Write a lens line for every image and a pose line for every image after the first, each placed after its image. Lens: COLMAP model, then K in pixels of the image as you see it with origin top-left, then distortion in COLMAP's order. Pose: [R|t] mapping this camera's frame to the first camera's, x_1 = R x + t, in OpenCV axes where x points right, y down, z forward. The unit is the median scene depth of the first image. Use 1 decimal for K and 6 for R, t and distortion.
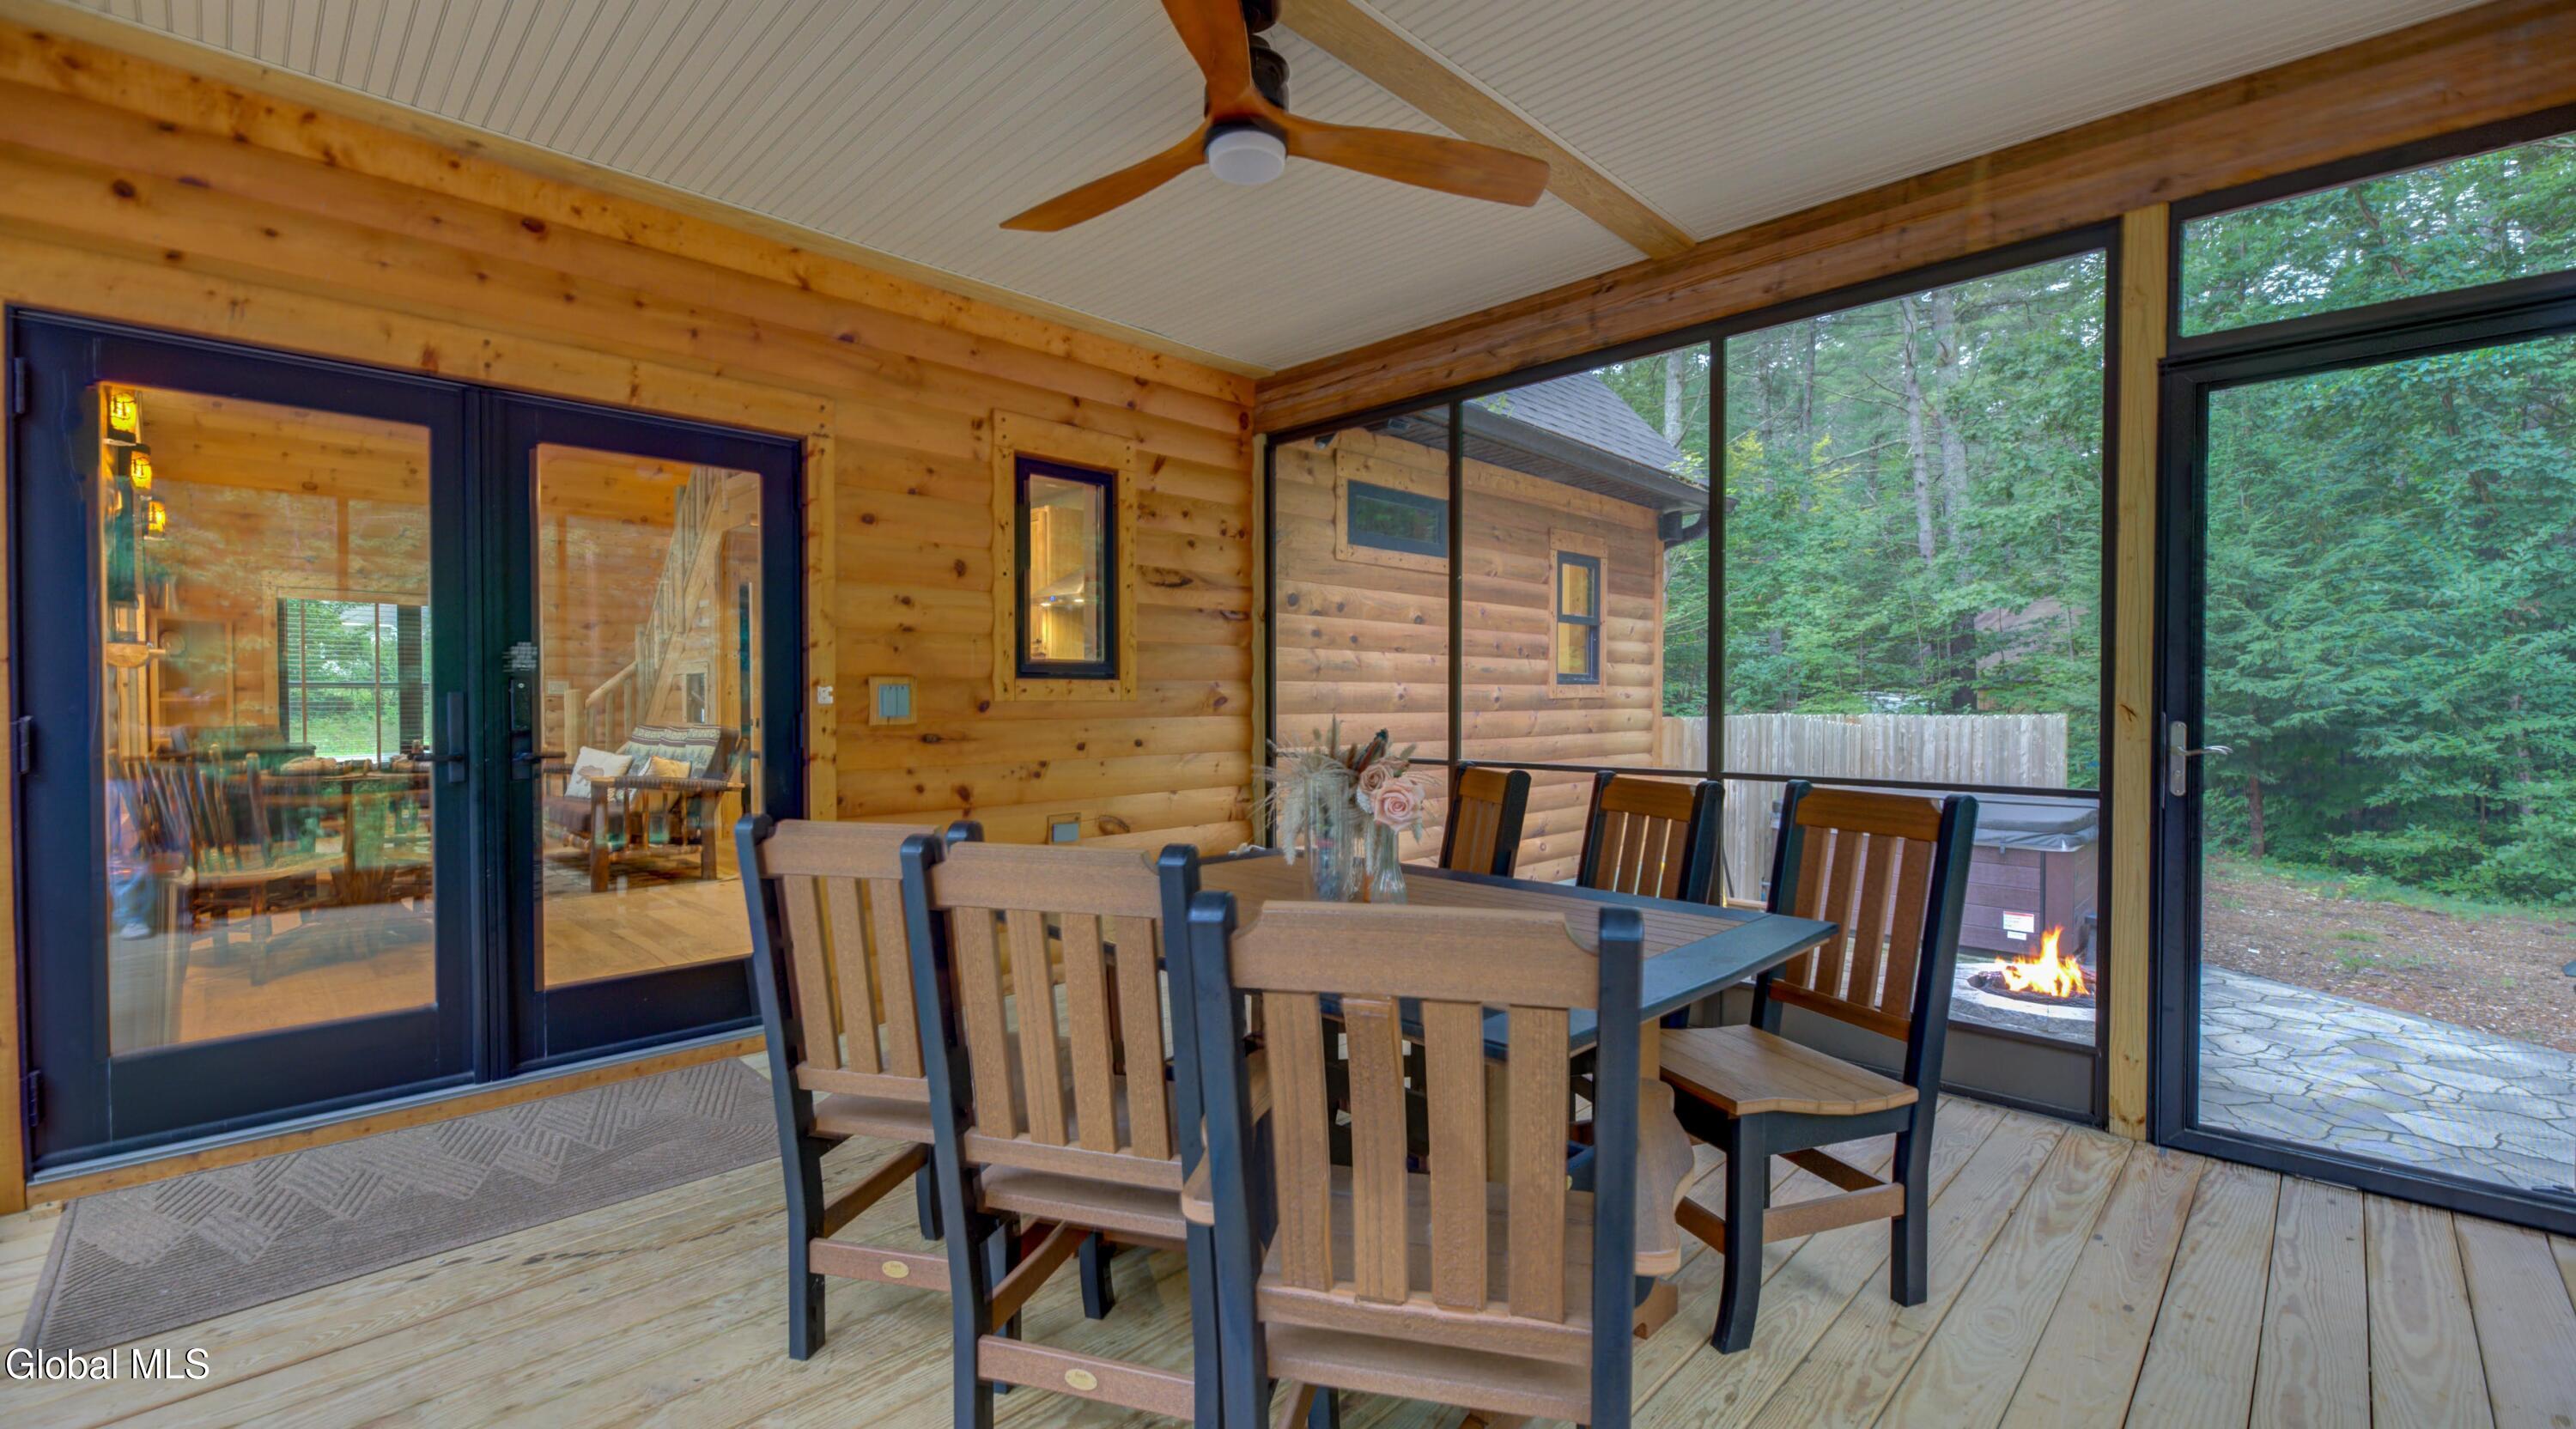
lens RADIAL K [[1020.5, 0, 1288.0], [0, 1020.5, 714.5], [0, 0, 1]] dist [-0.001109, -0.000317]
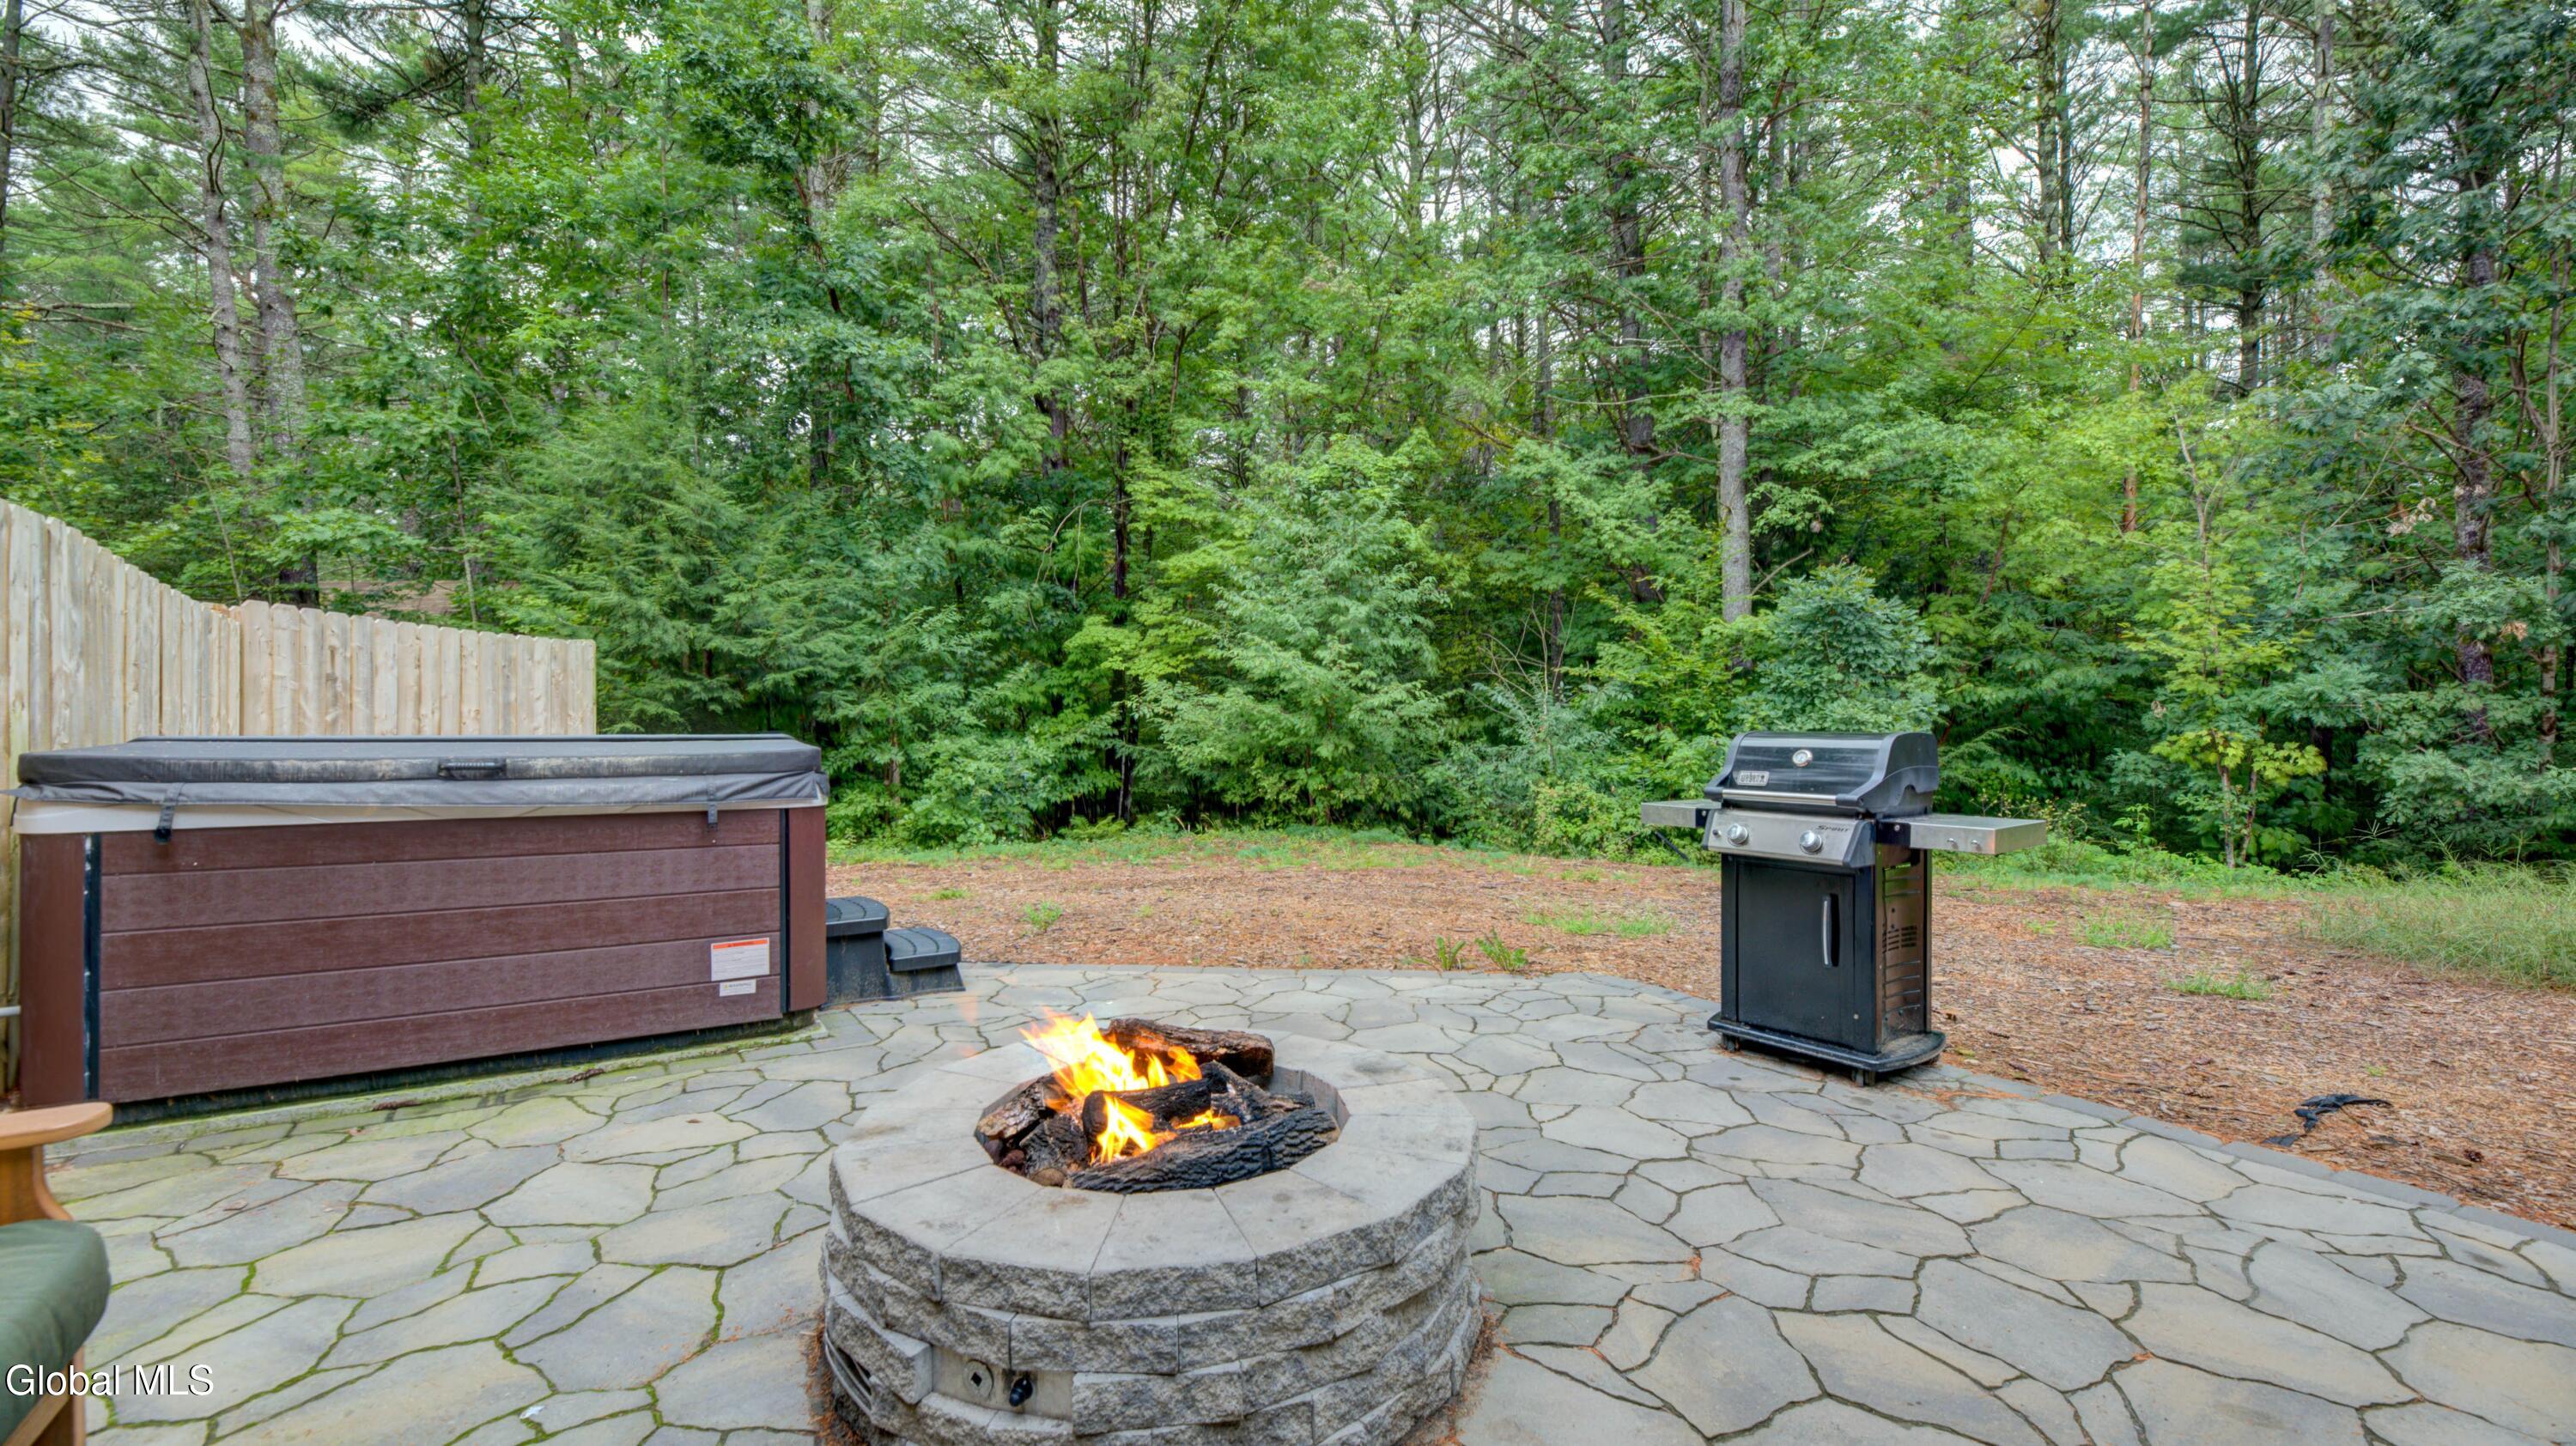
lens RADIAL K [[1069.5, 0, 1288.0], [0, 1069.5, 723.0], [0, 0, 1]] dist [0.000238, -0.000094]
pose [[0.208633, 0.003829, 0.977986, 0.148150], [0.006806, 0.999962, -0.005367, 0.052235], [-0.977970, 0.007776, 0.208599, 0.350820]]
